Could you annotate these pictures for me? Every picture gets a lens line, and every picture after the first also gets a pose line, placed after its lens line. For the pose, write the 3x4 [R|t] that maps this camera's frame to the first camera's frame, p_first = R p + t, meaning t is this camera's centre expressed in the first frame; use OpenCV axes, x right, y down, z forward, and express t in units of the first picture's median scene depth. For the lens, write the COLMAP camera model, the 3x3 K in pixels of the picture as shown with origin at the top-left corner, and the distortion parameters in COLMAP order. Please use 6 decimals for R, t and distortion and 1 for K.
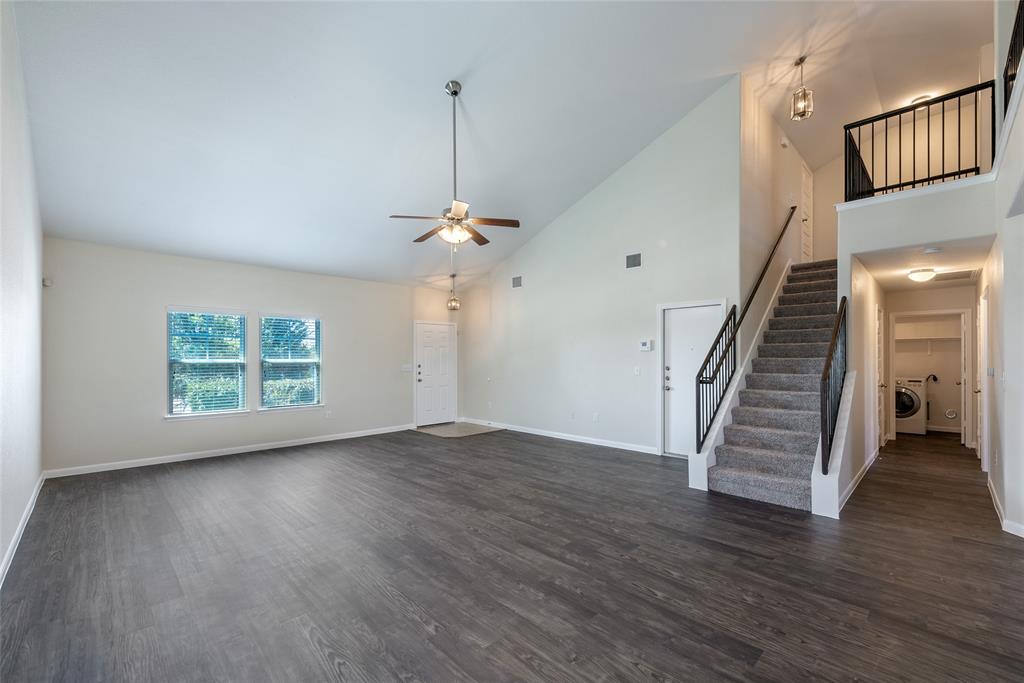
lens RADIAL K [[433.6, 0, 511.7], [0, 433.6, 349.9], [0, 0, 1]] dist [0.001889, -0.000167]
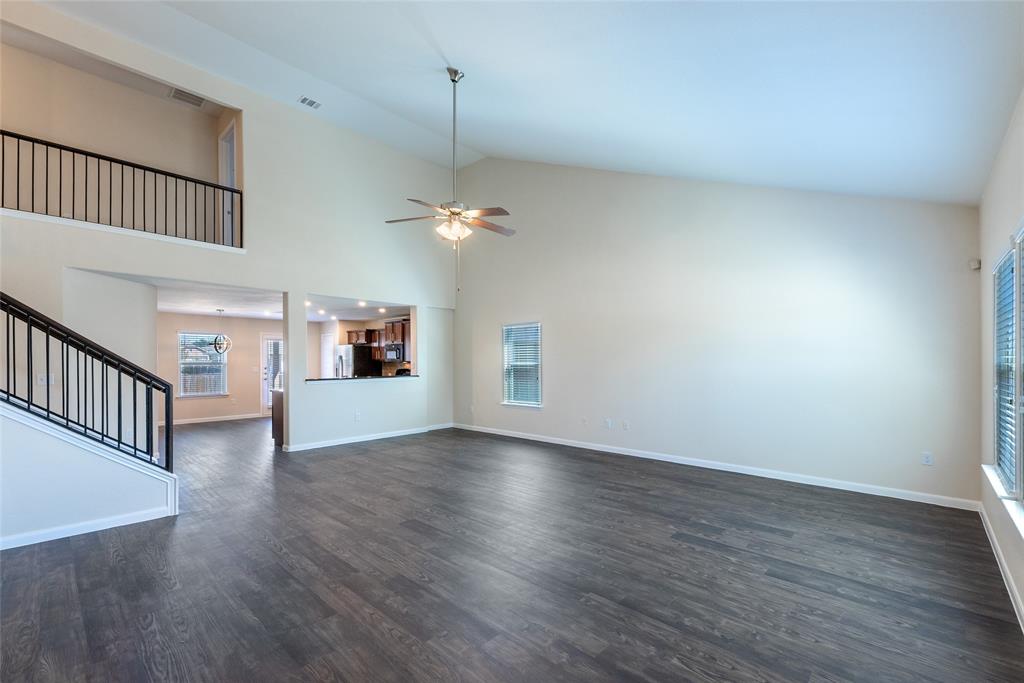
lens RADIAL K [[433.6, 0, 523.0], [0, 433.6, 363.1], [0, 0, 1]] dist [0.001889, -0.000167]
pose [[-0.998919, 0.005065, -0.046200, -0.225996], [0.005572, 0.999926, -0.010851, 0.034587], [0.046142, -0.011097, -0.998873, 1.896045]]
